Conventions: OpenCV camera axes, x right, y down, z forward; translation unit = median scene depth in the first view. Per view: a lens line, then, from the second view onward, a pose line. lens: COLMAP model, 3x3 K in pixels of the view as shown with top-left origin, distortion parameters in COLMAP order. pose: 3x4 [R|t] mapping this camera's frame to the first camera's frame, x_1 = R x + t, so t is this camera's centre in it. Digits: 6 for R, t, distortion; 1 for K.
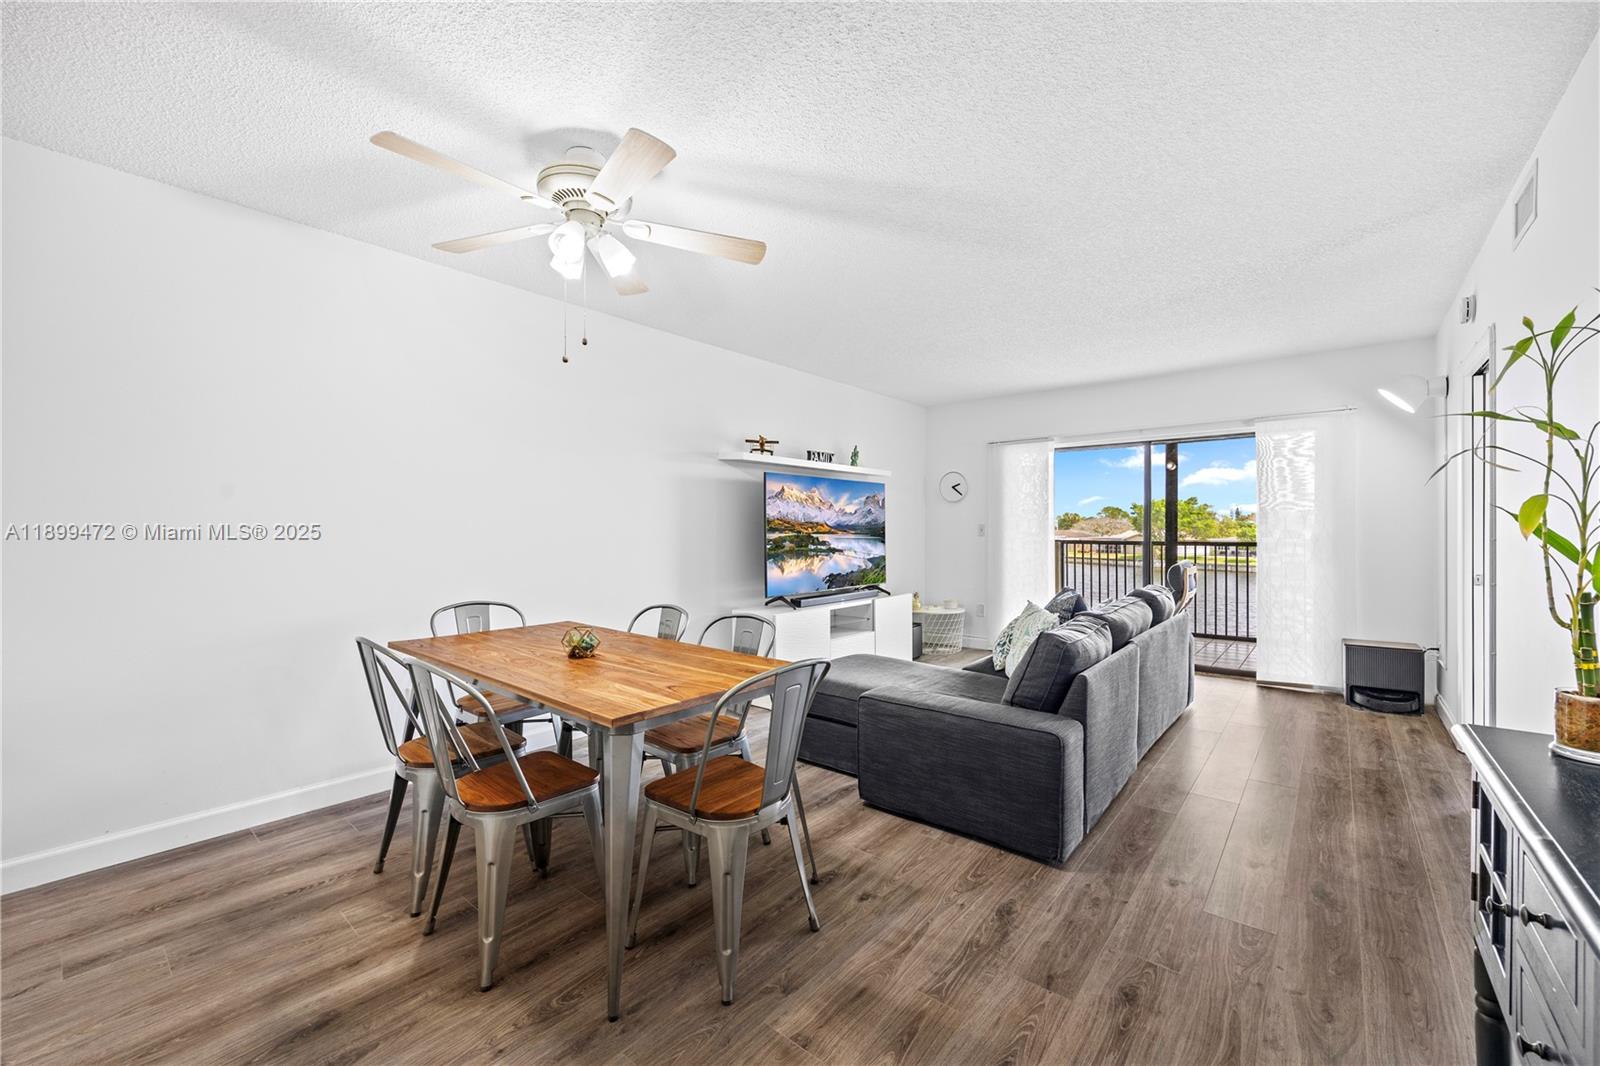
lens RADIAL K [[645.6, 0, 804.1], [0, 645.6, 524.7], [0, 0, 1]] dist [-0.007433, 0.000521]
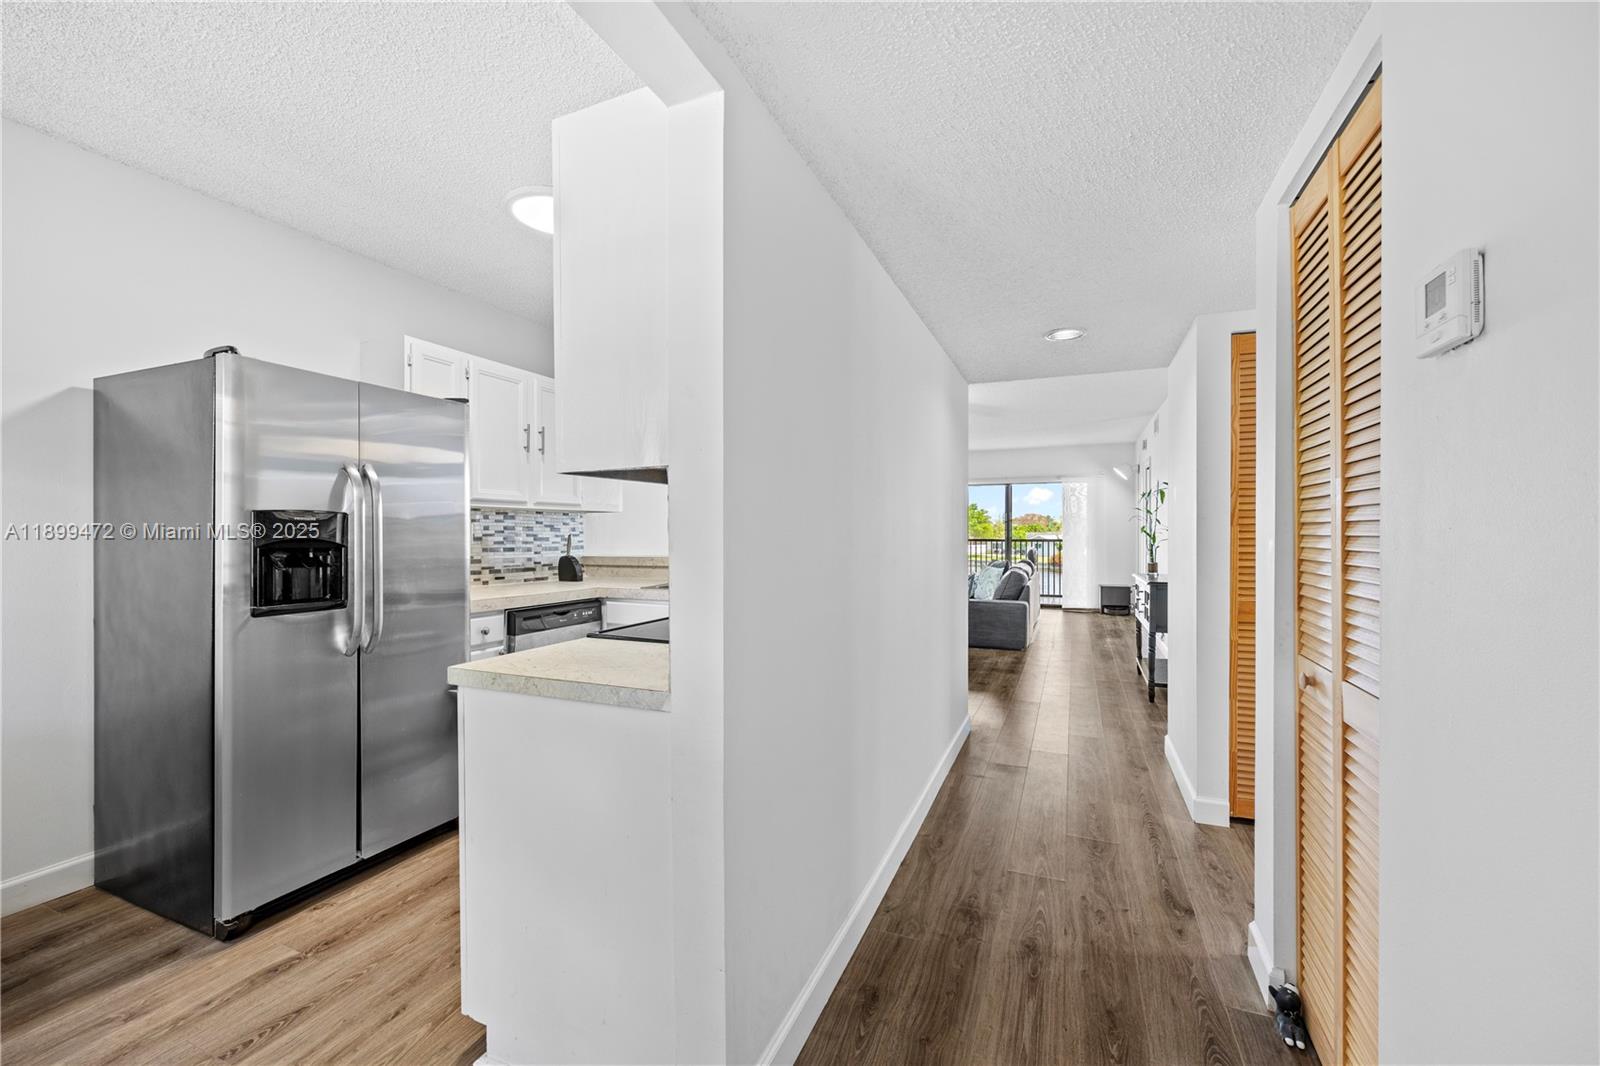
lens RADIAL K [[645.6, 0, 812.1], [0, 645.6, 533.5], [0, 0, 1]] dist [-0.007433, 0.000521]
pose [[0.954891, -0.004971, 0.296914, -0.676826], [0.002574, 0.999961, 0.008462, -0.008548], [-0.296945, -0.007316, 0.954867, -0.727197]]
